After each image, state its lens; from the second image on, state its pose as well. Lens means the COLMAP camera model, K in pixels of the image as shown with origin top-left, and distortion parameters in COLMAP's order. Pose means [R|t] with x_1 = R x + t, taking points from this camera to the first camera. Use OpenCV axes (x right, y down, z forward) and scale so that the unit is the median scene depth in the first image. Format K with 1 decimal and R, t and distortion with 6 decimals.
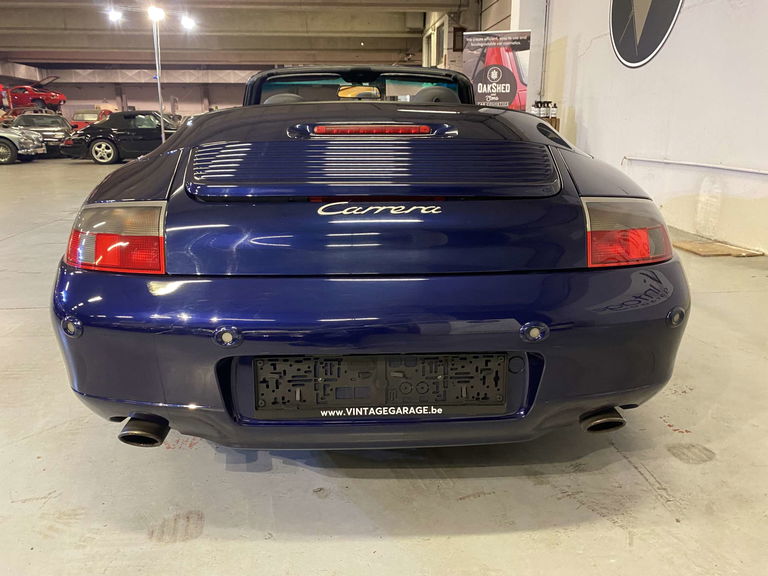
lens RADIAL K [[584.9, 0, 379.7], [0, 584.9, 287.7], [0, 0, 1]] dist [0.031908, -0.026168]
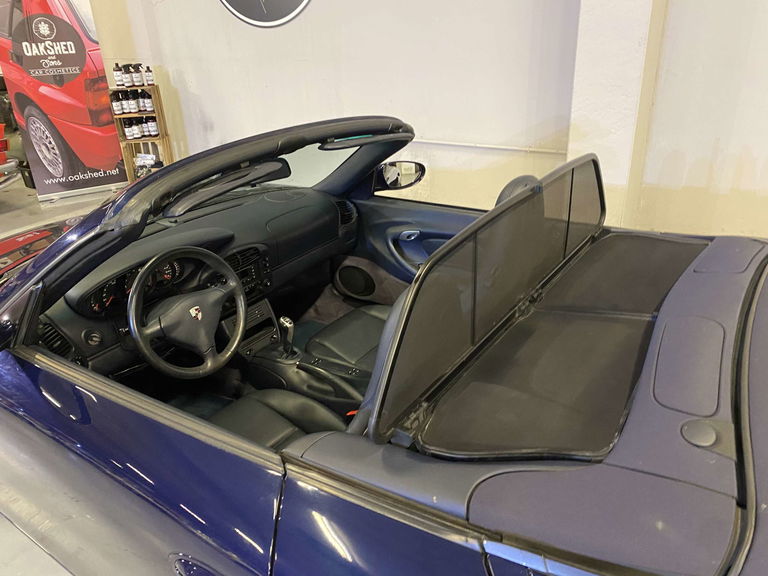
lens RADIAL K [[584.9, 0, 384.5], [0, 584.9, 283.4], [0, 0, 1]] dist [0.031908, -0.026168]
pose [[0.606684, -0.352626, 0.712453, -0.169011], [0.255662, 0.935167, 0.245150, -0.152040], [-0.752709, 0.033419, 0.657505, 0.252120]]
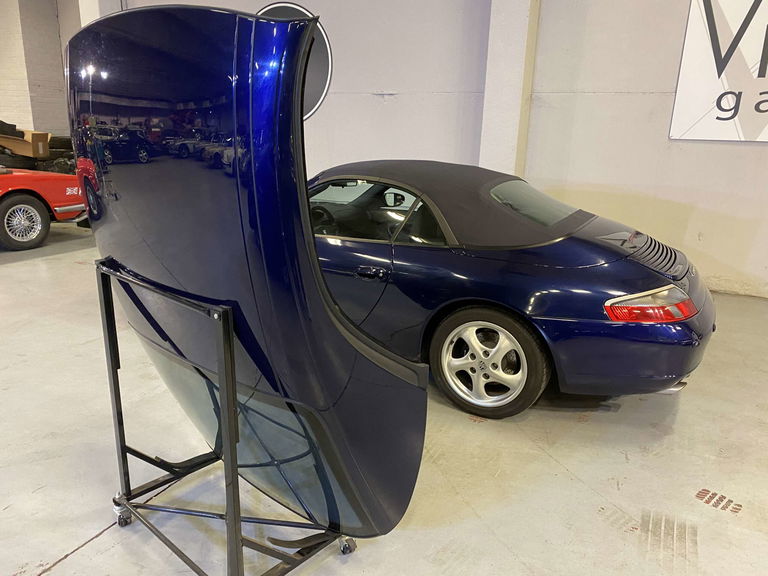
lens RADIAL K [[584.9, 0, 380.8], [0, 584.9, 297.3], [0, 0, 1]] dist [0.031908, -0.026168]
pose [[0.510044, -0.218258, 0.831997, -0.496389], [0.198311, 0.971051, 0.133164, -0.108570], [-0.836975, 0.097075, 0.538562, 0.124445]]
